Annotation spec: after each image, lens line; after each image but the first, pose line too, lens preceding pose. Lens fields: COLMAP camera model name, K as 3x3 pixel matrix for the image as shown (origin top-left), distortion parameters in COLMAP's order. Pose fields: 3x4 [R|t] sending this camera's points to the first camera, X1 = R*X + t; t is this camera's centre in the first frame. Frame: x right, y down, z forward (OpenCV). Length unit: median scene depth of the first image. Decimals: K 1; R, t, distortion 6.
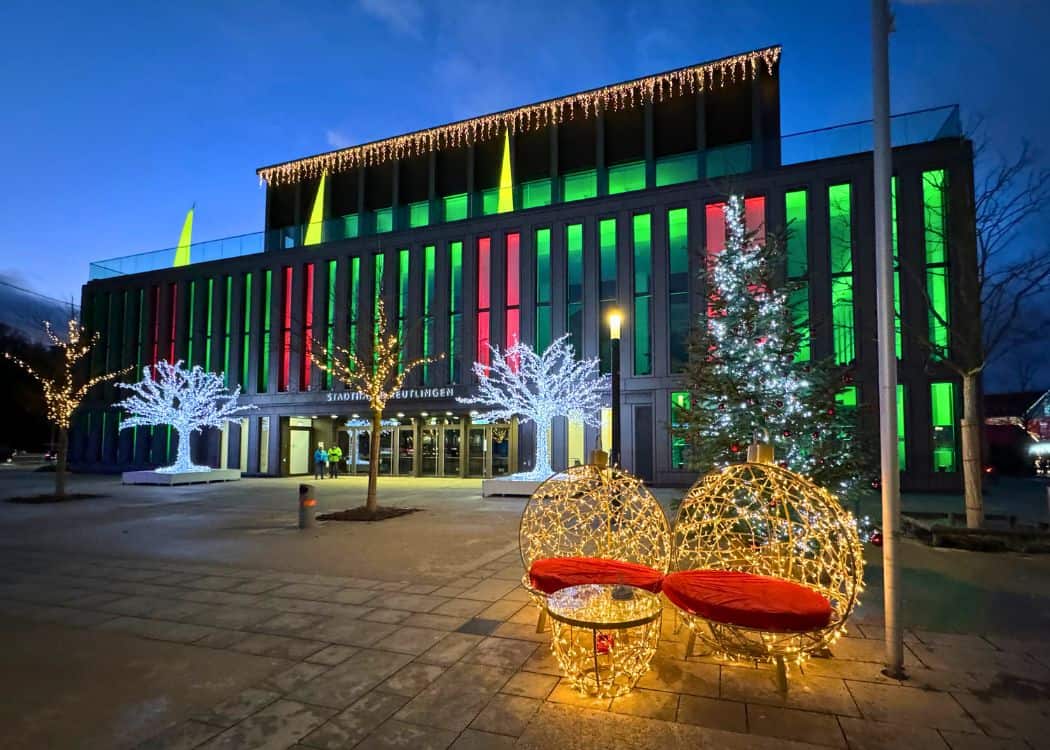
lens RADIAL K [[767.5, 0, 525.0], [0, 767.5, 375.0], [0, 0, 1]] dist [0.001535, 0.002736]
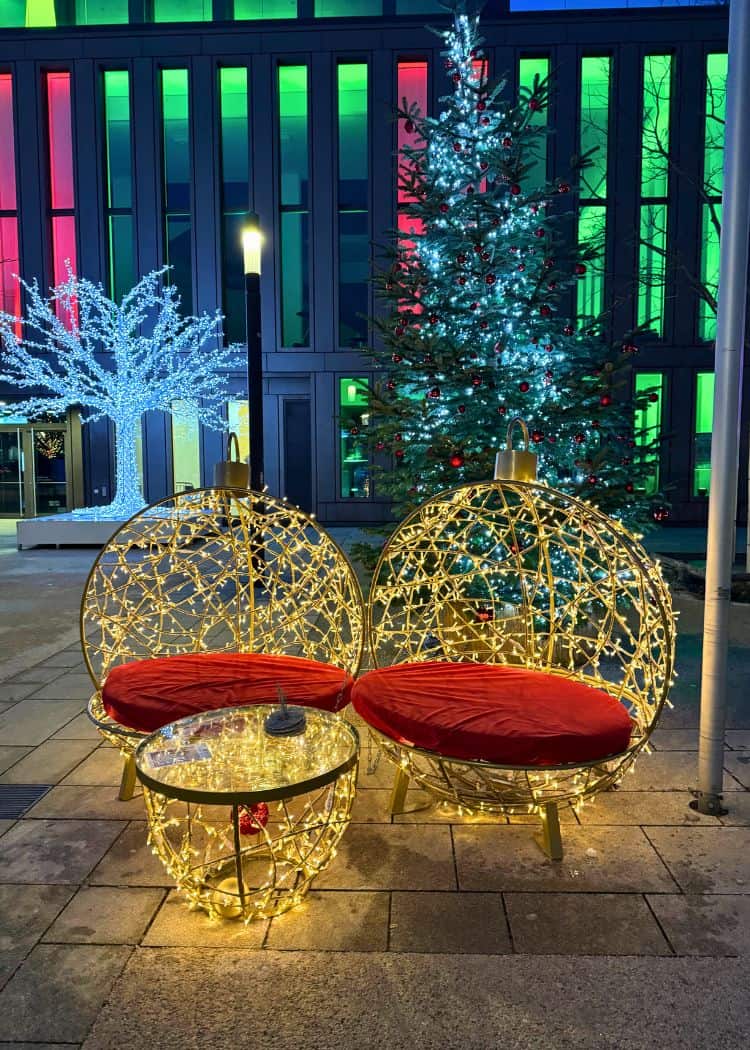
lens RADIAL K [[780.3, 0, 375.3], [0, 780.3, 544.5], [0, 0, 1]] dist [0.119604, -0.164567]
pose [[0.951307, -0.029136, 0.306864, 0.019491], [-0.021412, 0.986872, 0.160079, 0.065758], [-0.307500, -0.158855, 0.938195, 0.440821]]
